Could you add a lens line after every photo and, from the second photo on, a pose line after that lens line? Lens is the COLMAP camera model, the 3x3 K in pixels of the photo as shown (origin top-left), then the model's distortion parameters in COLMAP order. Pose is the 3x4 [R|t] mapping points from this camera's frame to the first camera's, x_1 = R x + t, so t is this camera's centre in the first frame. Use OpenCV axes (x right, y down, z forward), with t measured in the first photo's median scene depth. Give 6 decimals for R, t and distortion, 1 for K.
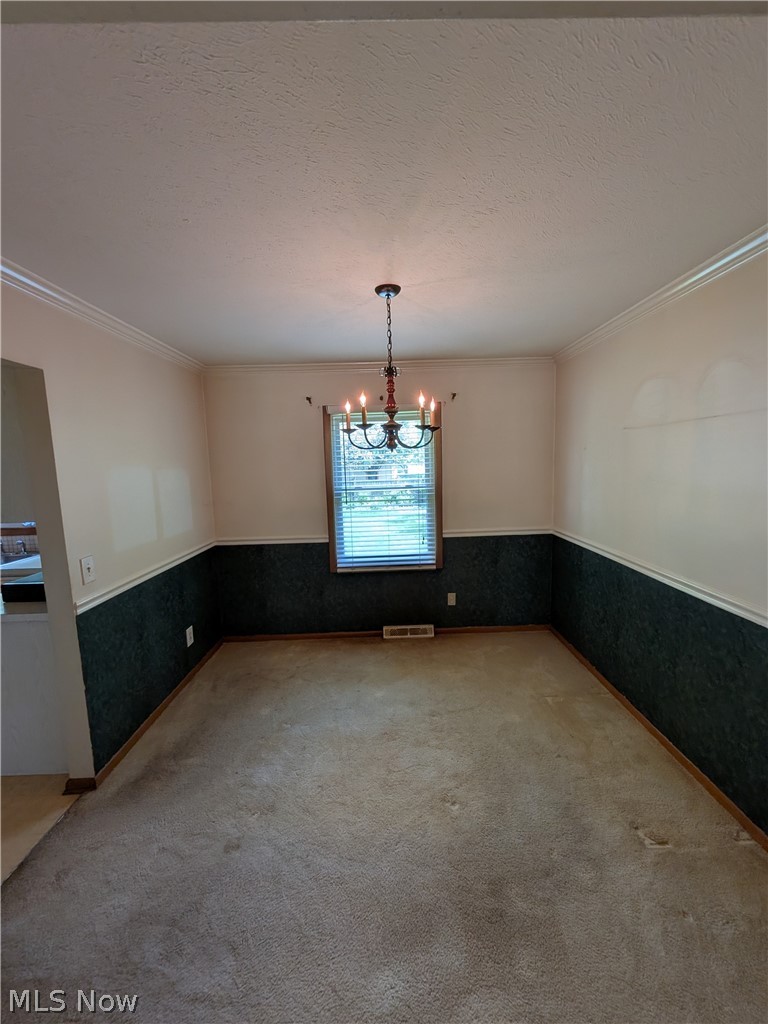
lens RADIAL K [[407.4, 0, 391.4], [0, 407.4, 512.7], [0, 0, 1]] dist [0.003768, -0.000414]
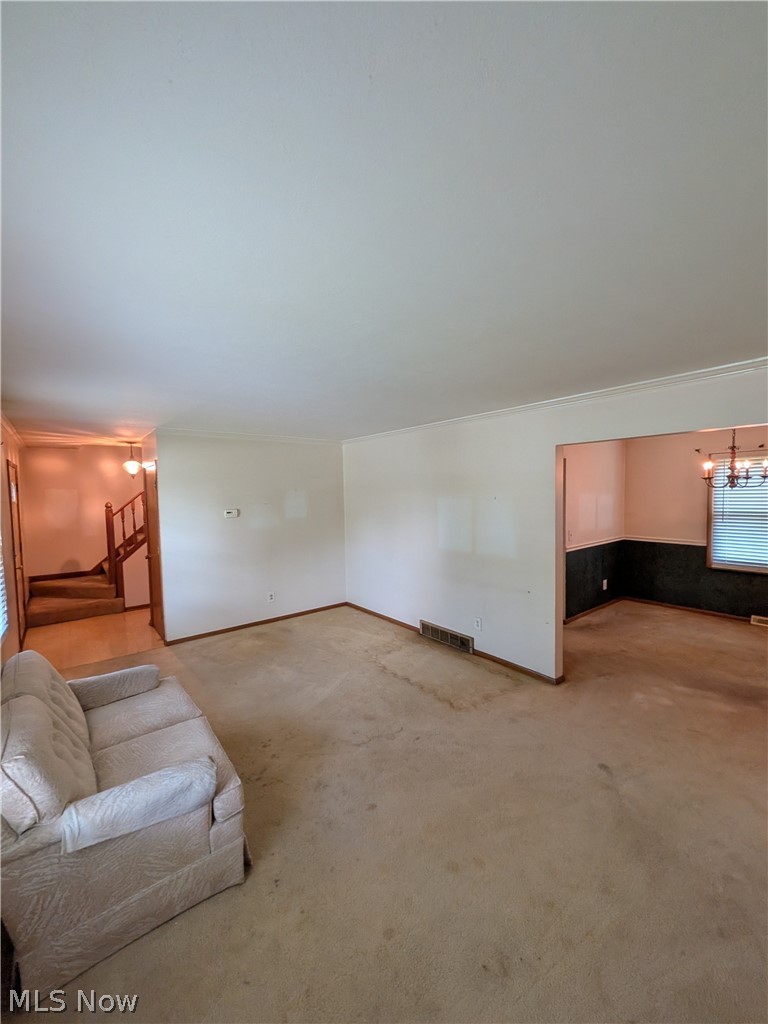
lens RADIAL K [[407.4, 0, 393.2], [0, 407.4, 515.3], [0, 0, 1]] dist [0.003768, -0.000414]
pose [[0.610453, 0.065842, -0.789311, 0.322228], [-0.094314, 0.995491, 0.010099, 0.058139], [0.786417, 0.068278, 0.613910, -0.820655]]
